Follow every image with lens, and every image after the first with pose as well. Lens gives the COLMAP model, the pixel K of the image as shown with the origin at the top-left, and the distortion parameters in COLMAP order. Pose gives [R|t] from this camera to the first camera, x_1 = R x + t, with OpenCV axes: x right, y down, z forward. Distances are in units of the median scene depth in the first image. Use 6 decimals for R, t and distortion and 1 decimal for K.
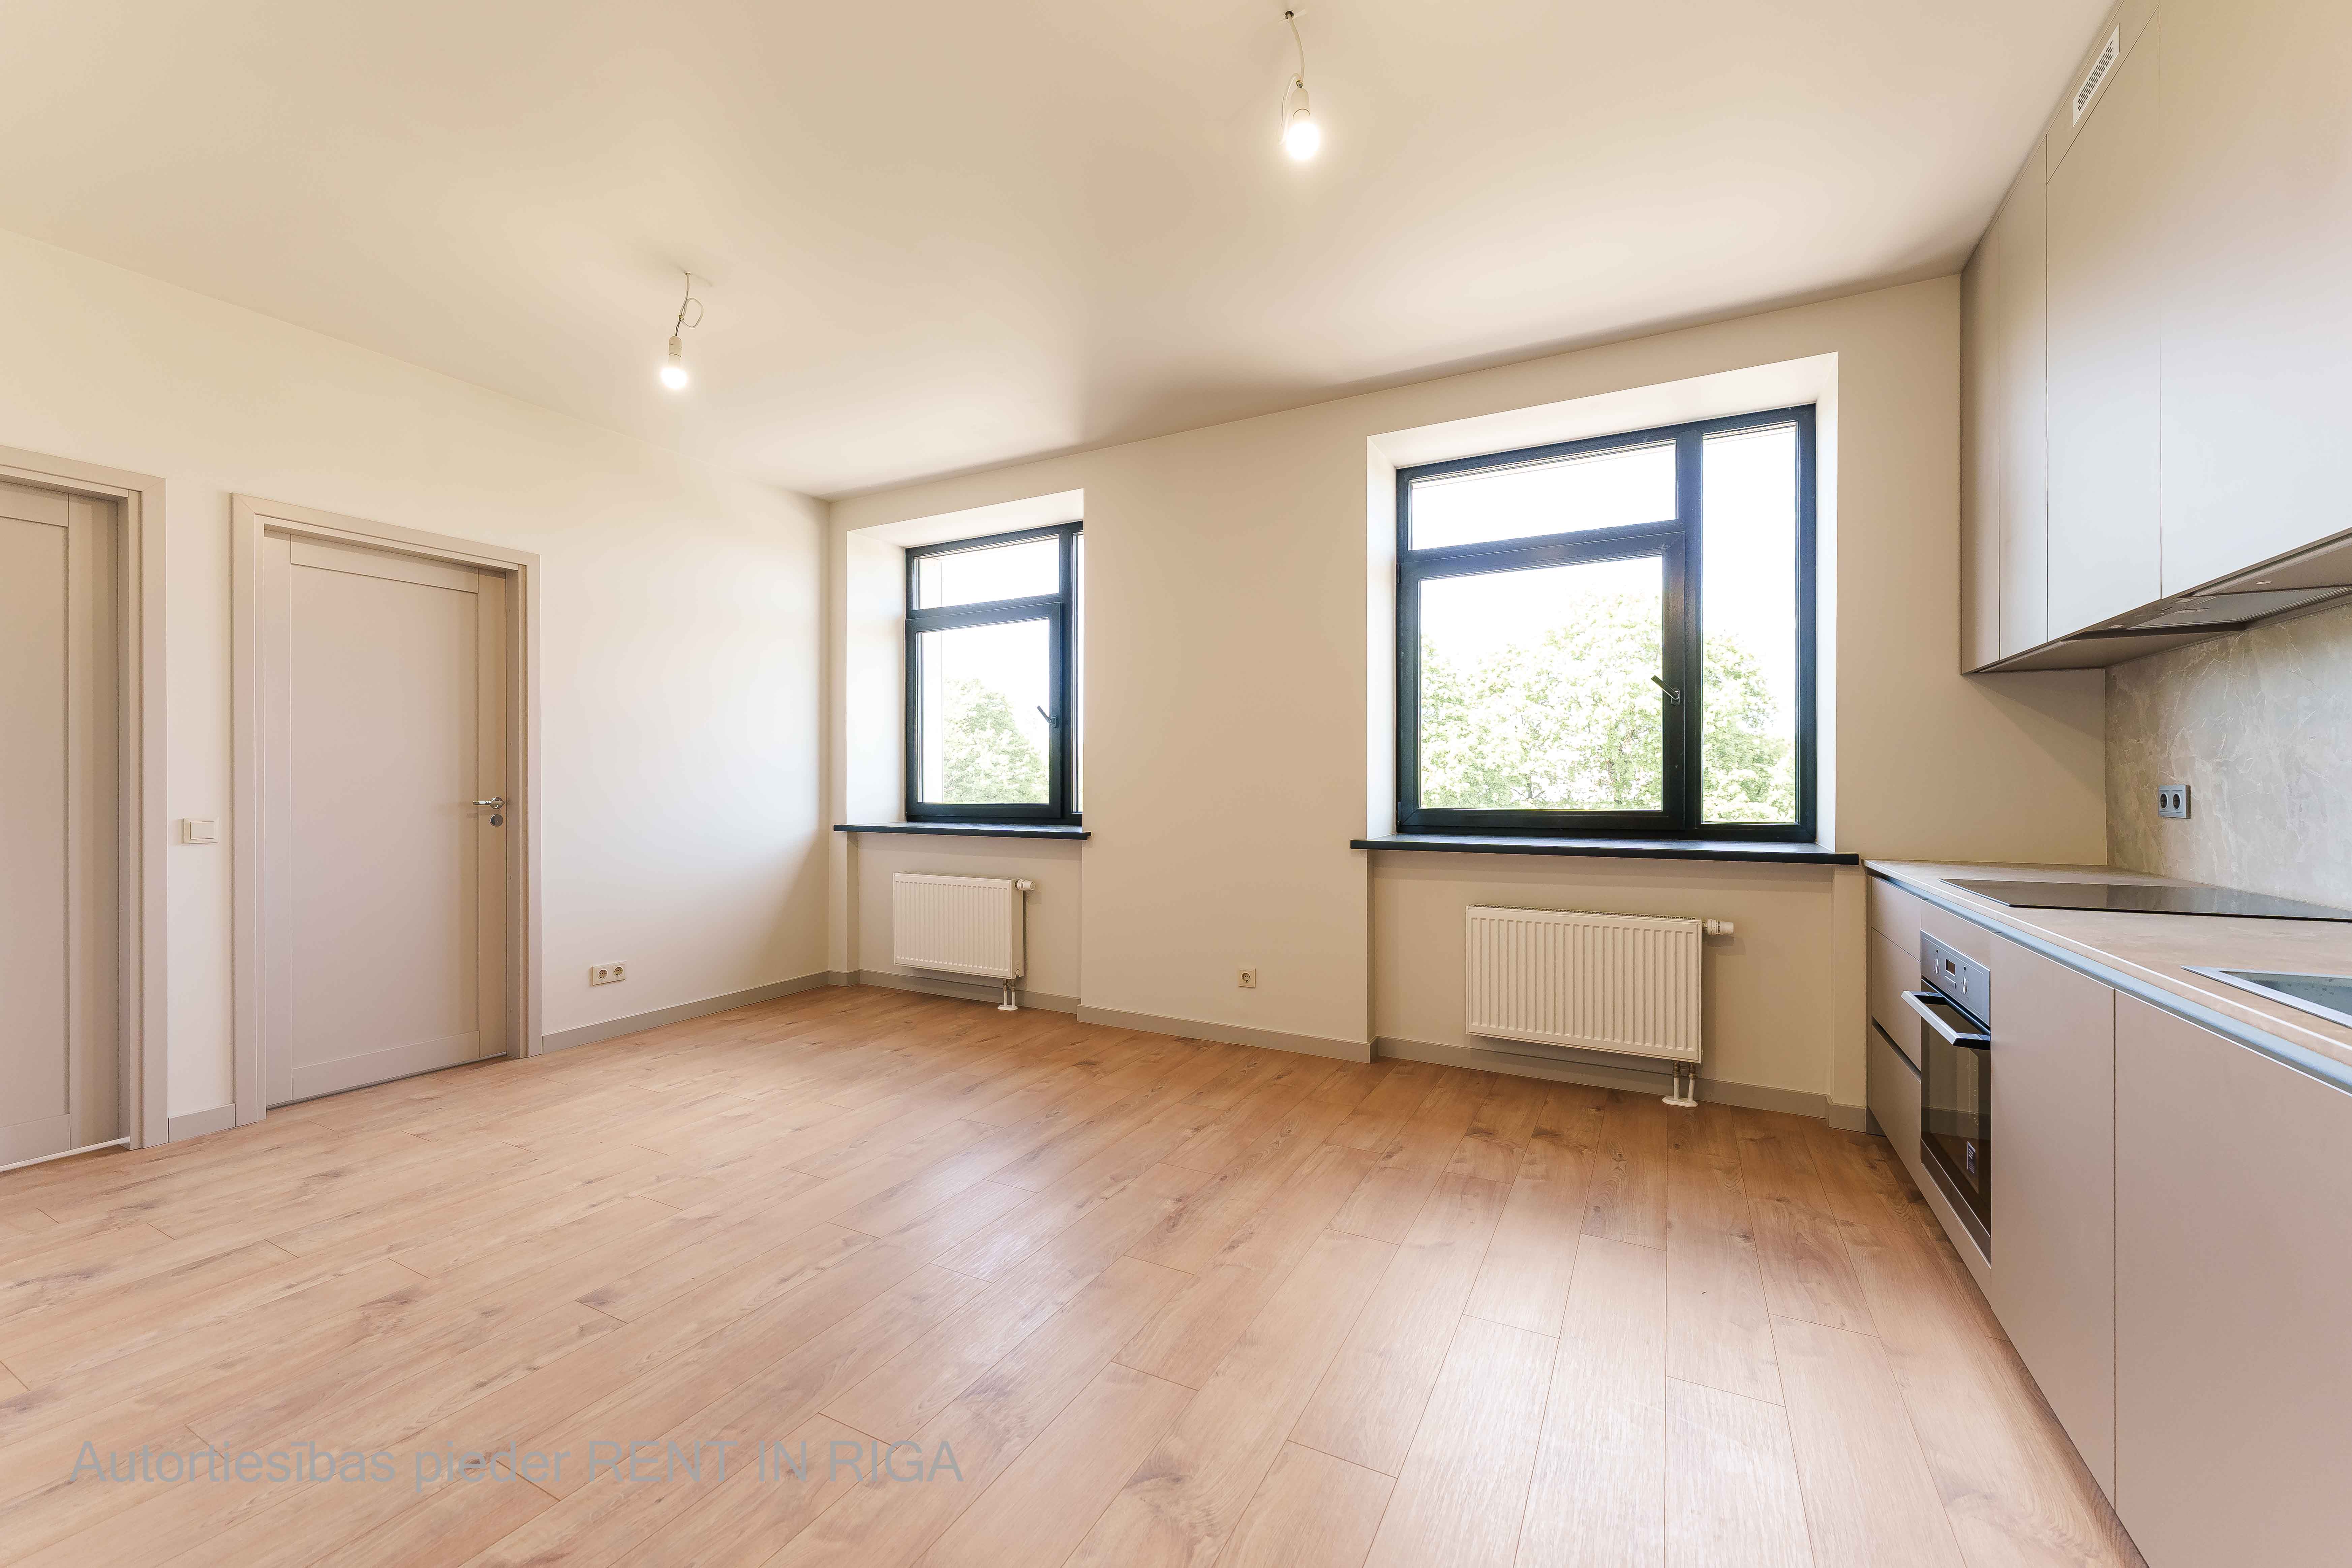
lens RADIAL K [[942.9, 0, 1172.2], [0, 942.9, 786.1], [0, 0, 1]] dist [0.000216, -0.000281]
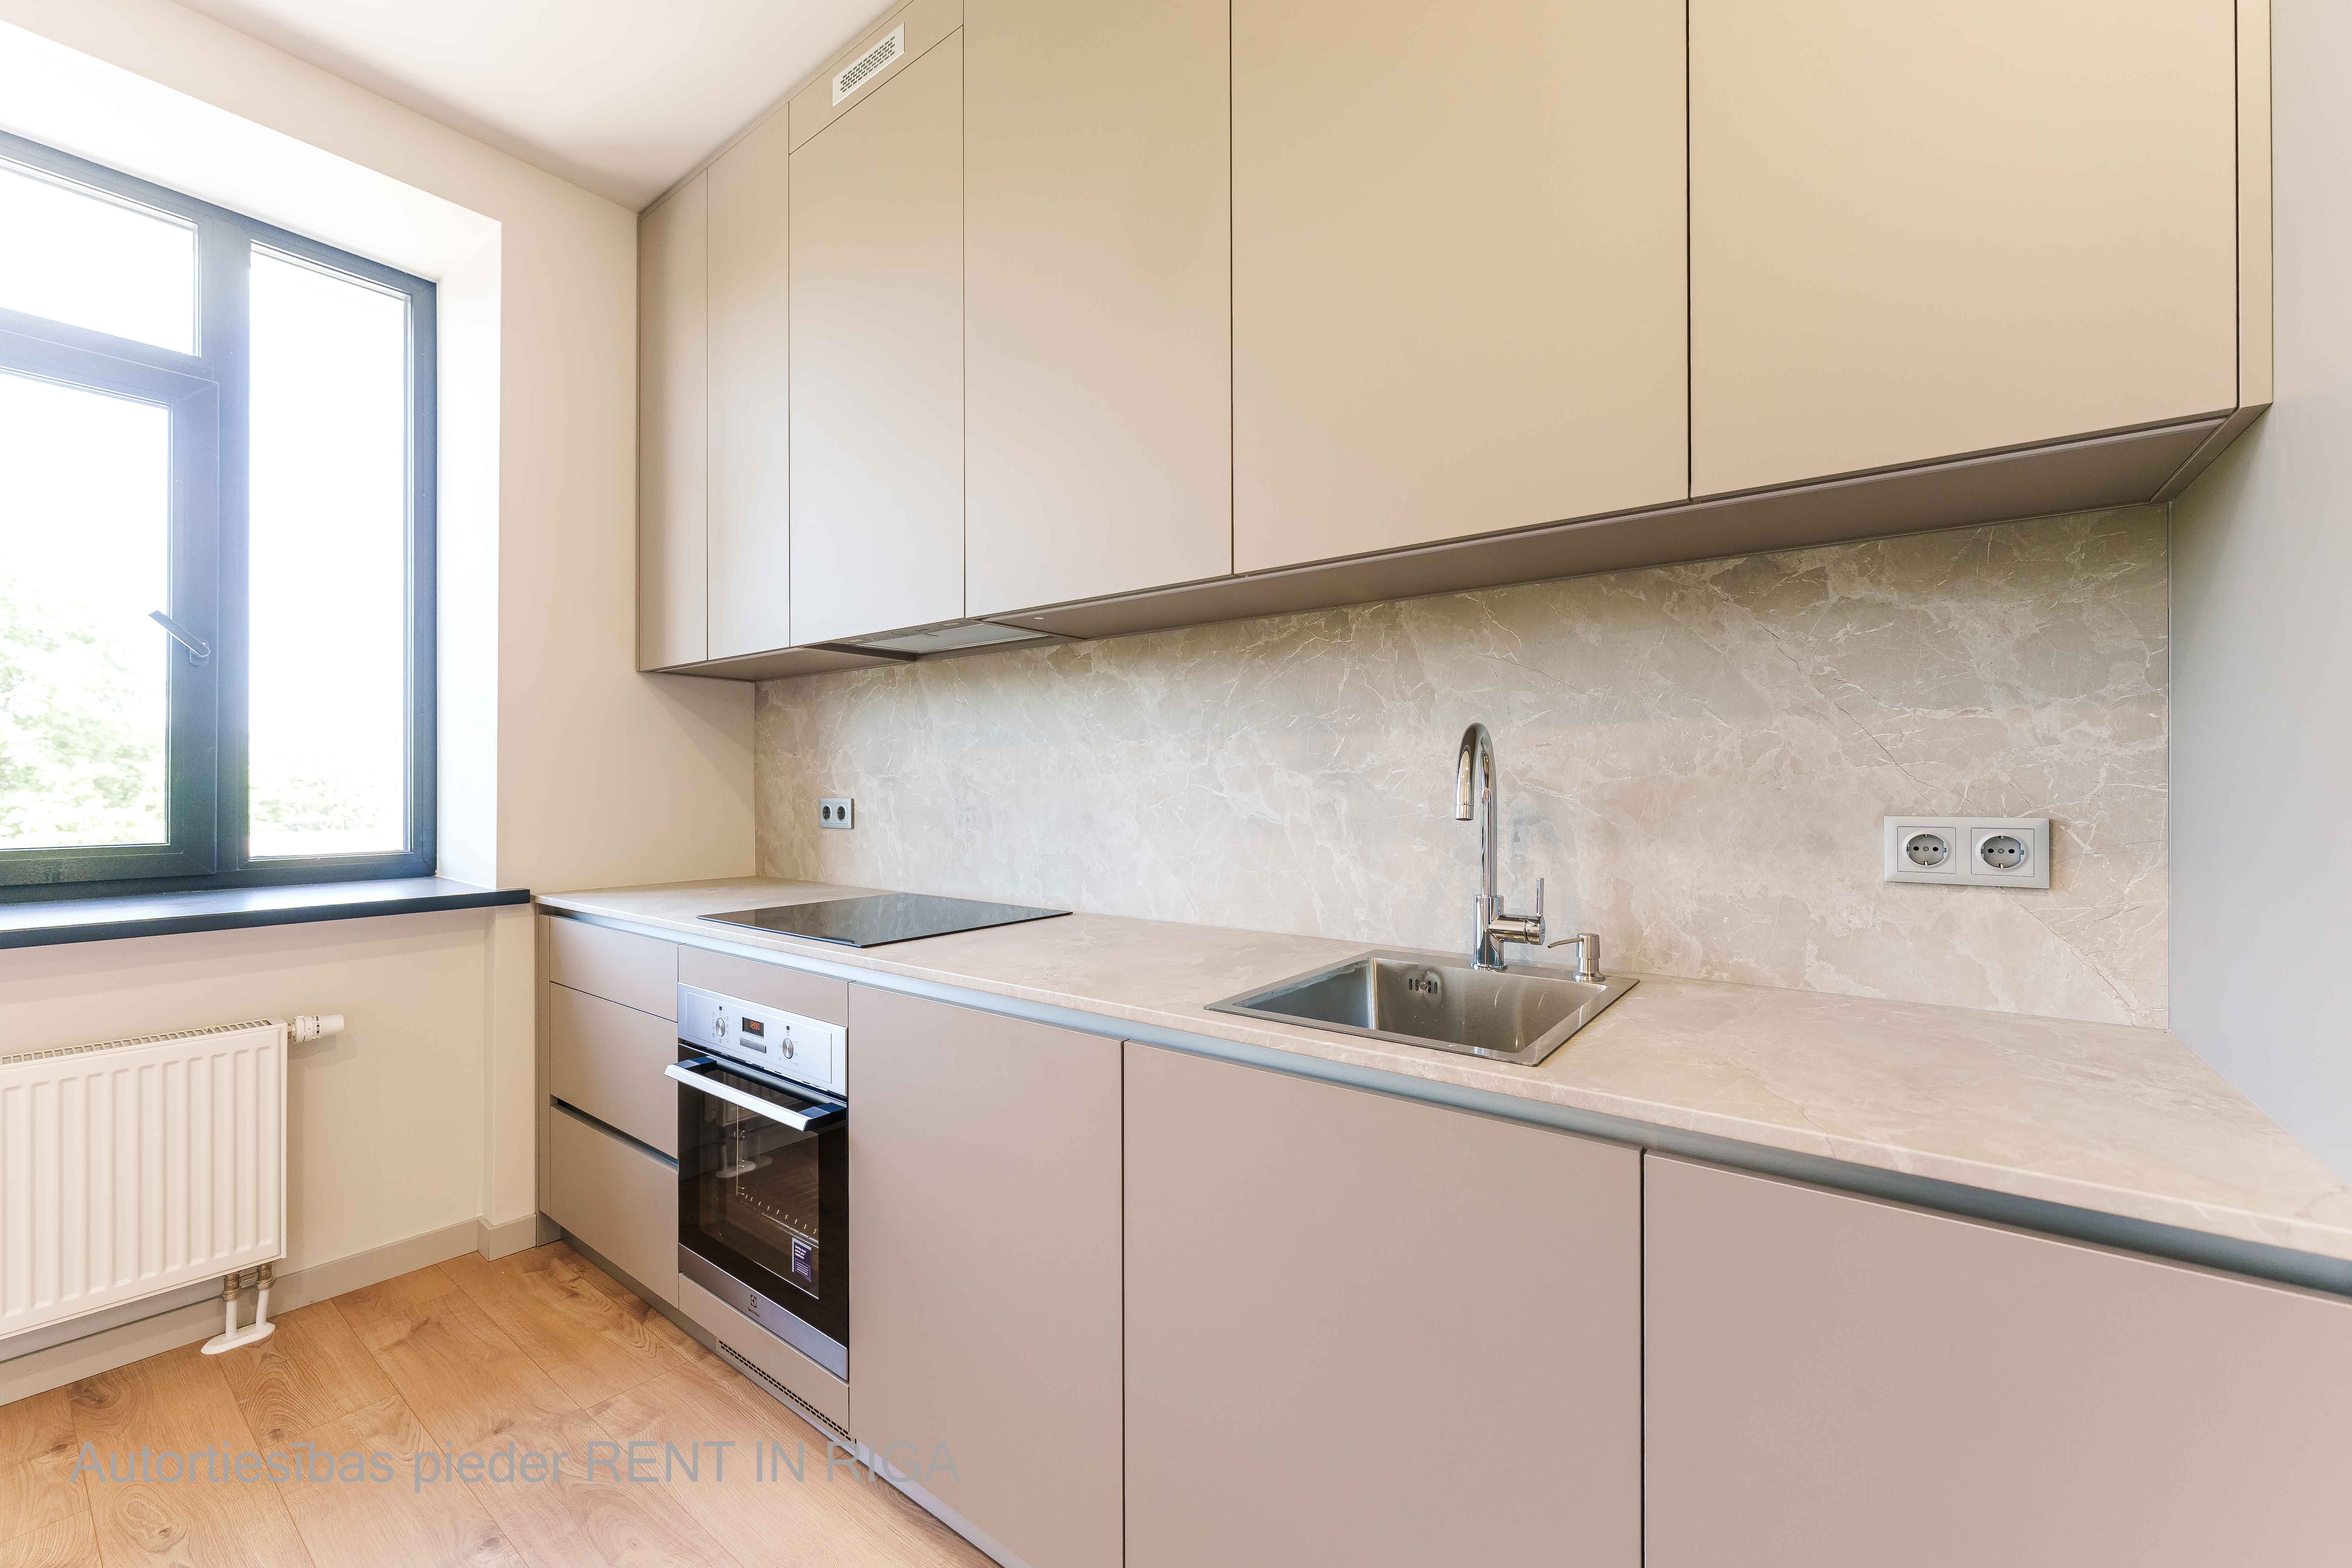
lens RADIAL K [[933.0, 0, 1176.0], [0, 933.0, 784.0], [0, 0, 1]] dist [0.000059, -0.000240]
pose [[0.163520, 0.001755, 0.986538, 0.063316], [0.001063, 0.999998, -0.001955, -0.011742], [-0.986539, 0.001369, 0.163518, 0.361890]]
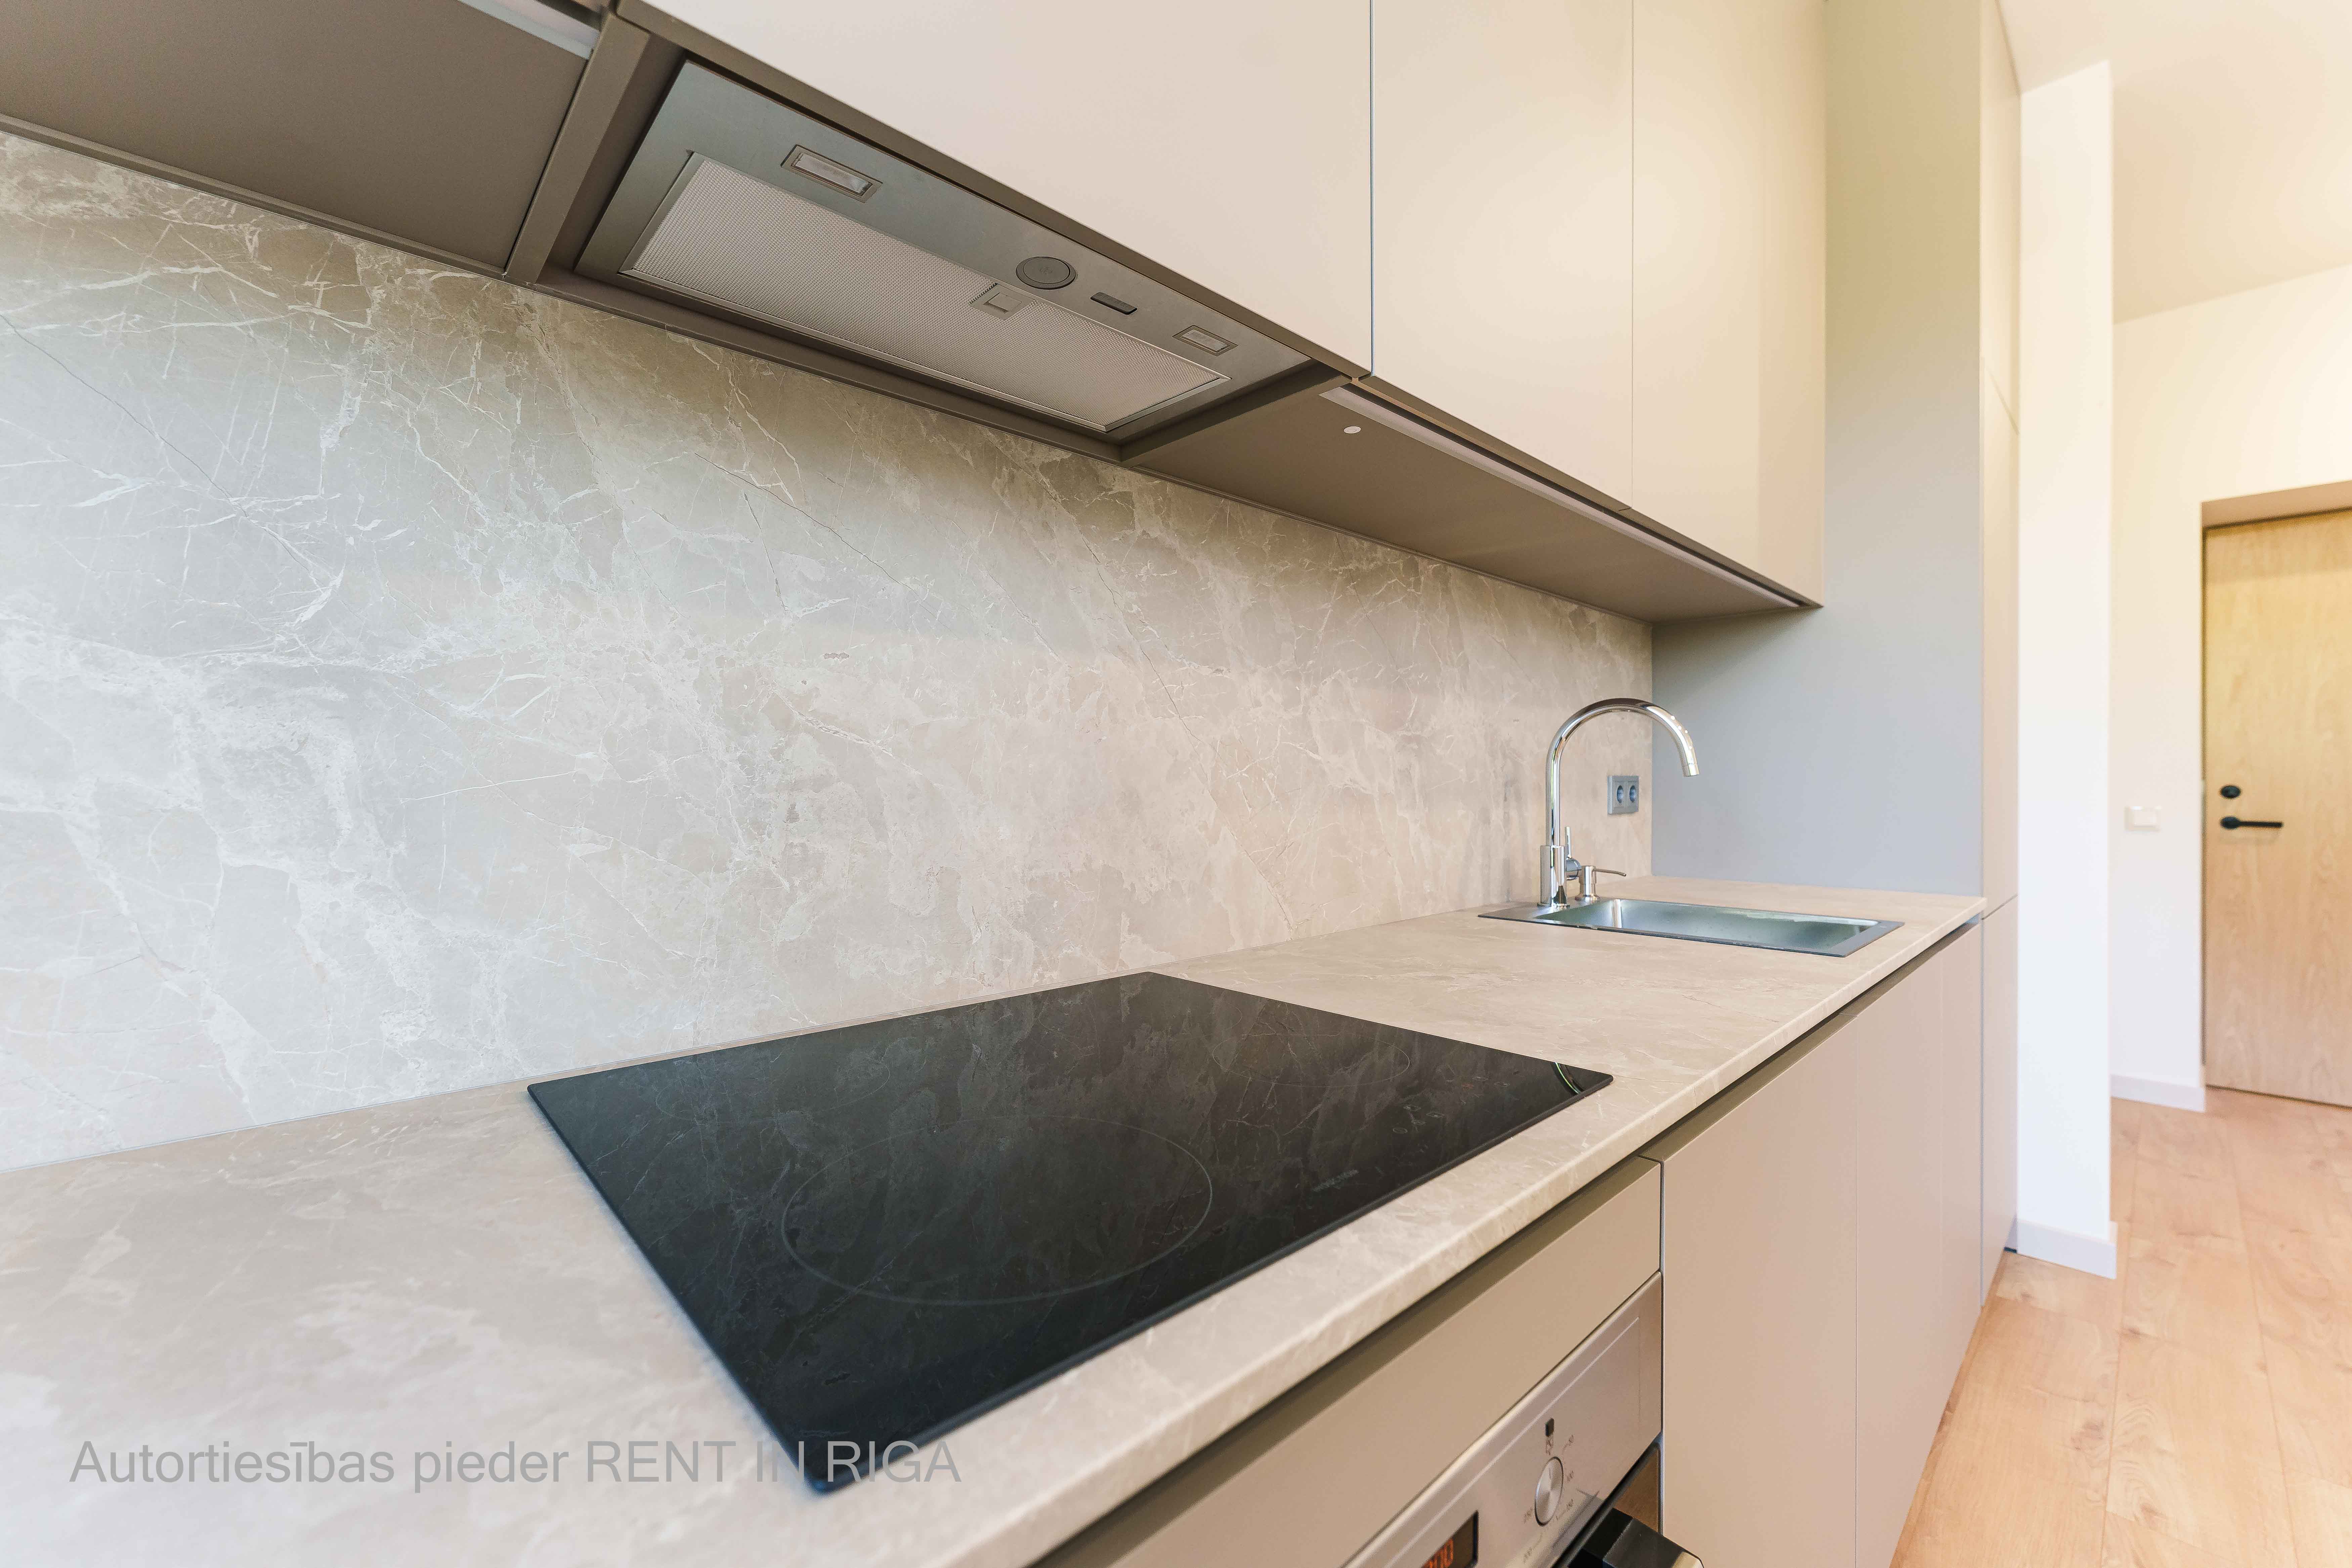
lens RADIAL K [[945.5, 0, 1182.1], [0, 945.5, 791.2], [0, 0, 1]] dist [-0.001167, -0.000437]
pose [[-0.948479, 0.006128, 0.316780, 0.377138], [0.007217, 0.999971, 0.002265, 0.008916], [-0.316757, 0.004434, -0.948496, 0.494143]]
